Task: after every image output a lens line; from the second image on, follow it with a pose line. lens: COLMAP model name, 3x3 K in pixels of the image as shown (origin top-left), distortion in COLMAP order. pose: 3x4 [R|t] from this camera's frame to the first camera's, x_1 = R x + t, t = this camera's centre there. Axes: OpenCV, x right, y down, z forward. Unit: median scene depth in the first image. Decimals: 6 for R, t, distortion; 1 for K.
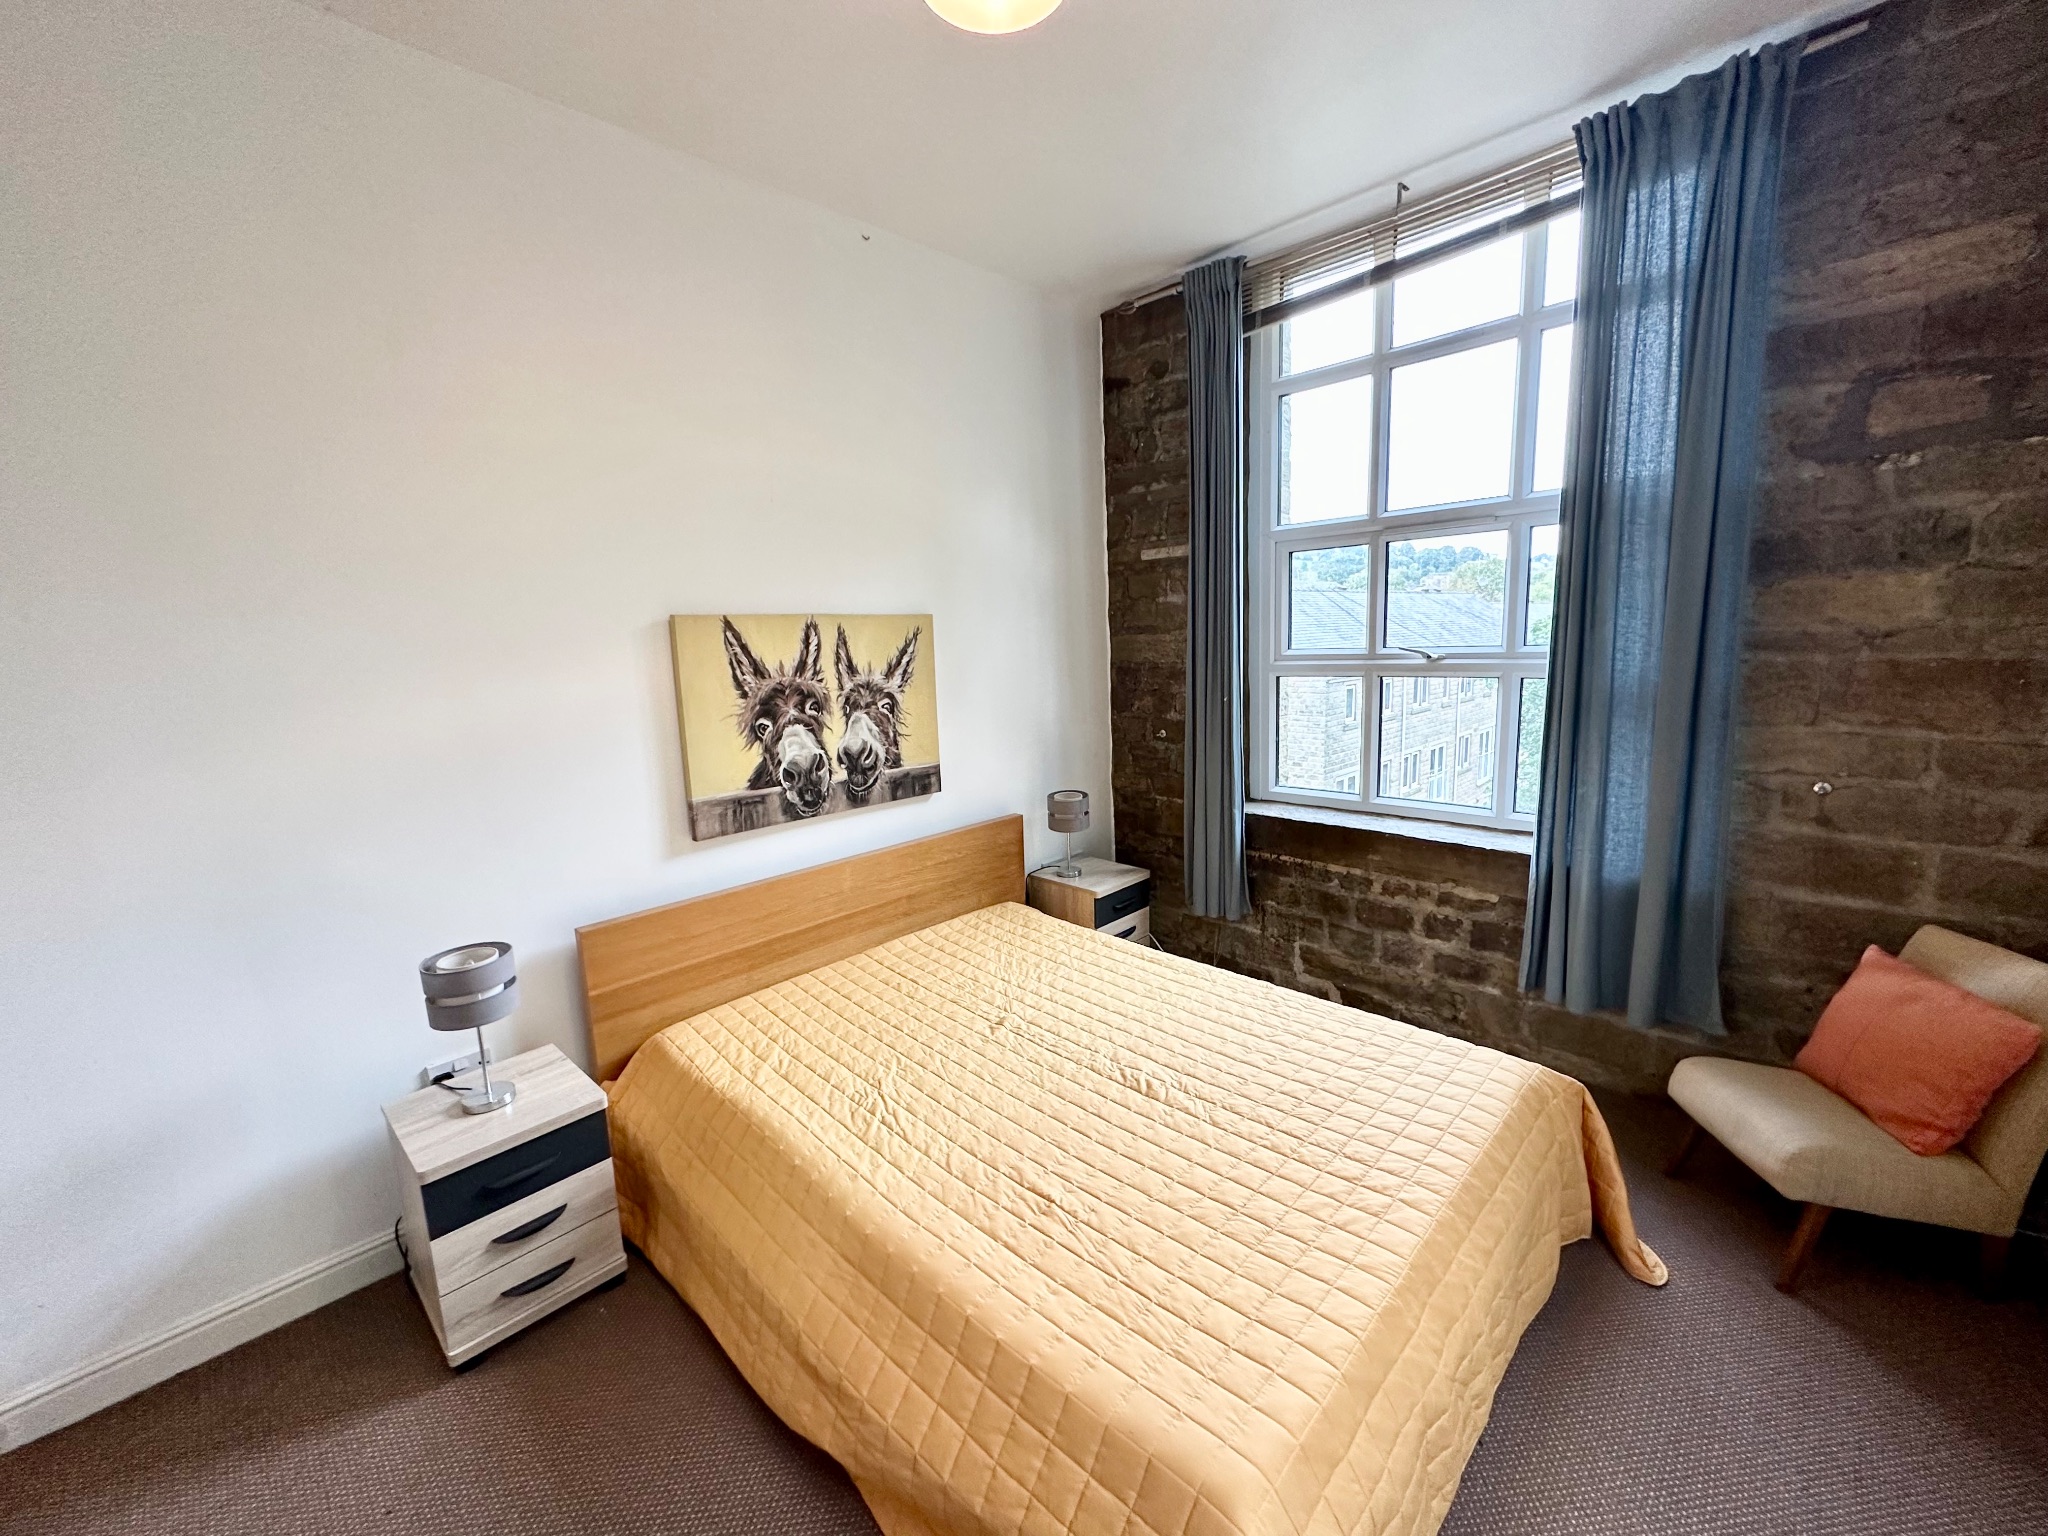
lens RADIAL K [[813.7, 0, 1018.5], [0, 813.7, 765.9], [0, 0, 1]] dist [-0.007221, 0.000851]
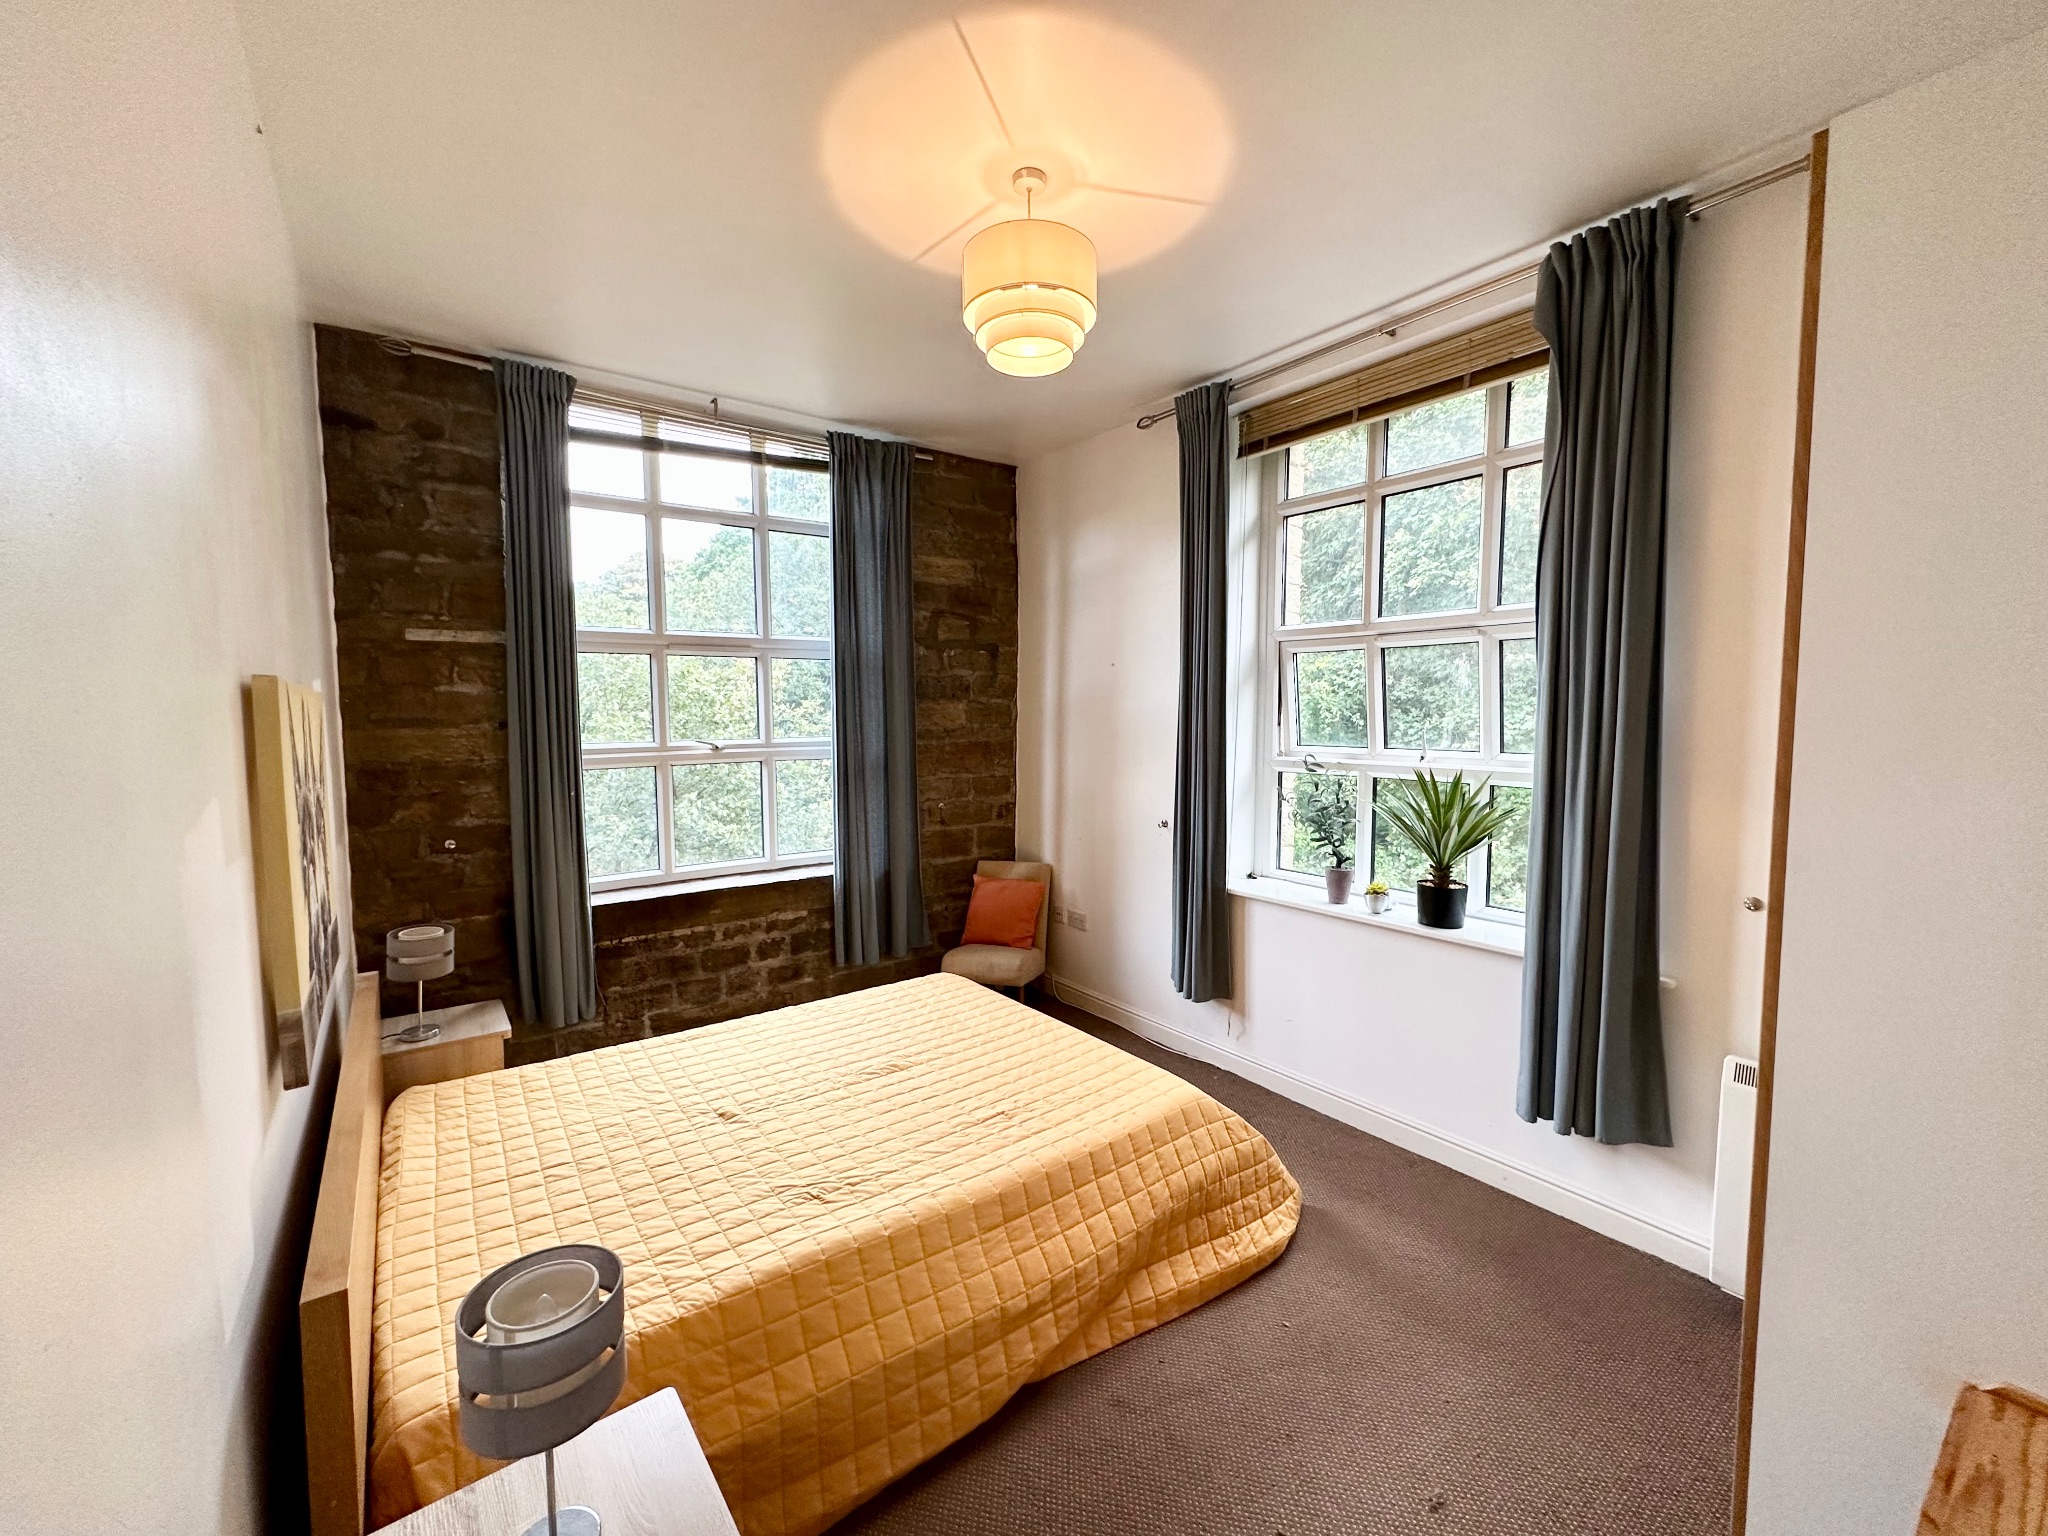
lens RADIAL K [[813.7, 0, 1027.8], [0, 813.7, 766.1], [0, 0, 1]] dist [-0.007221, 0.000851]
pose [[0.143089, -0.030393, 0.989243, -0.711350], [0.161756, 0.986807, 0.006921, -0.035875], [-0.976402, 0.159025, 0.146118, 0.343769]]
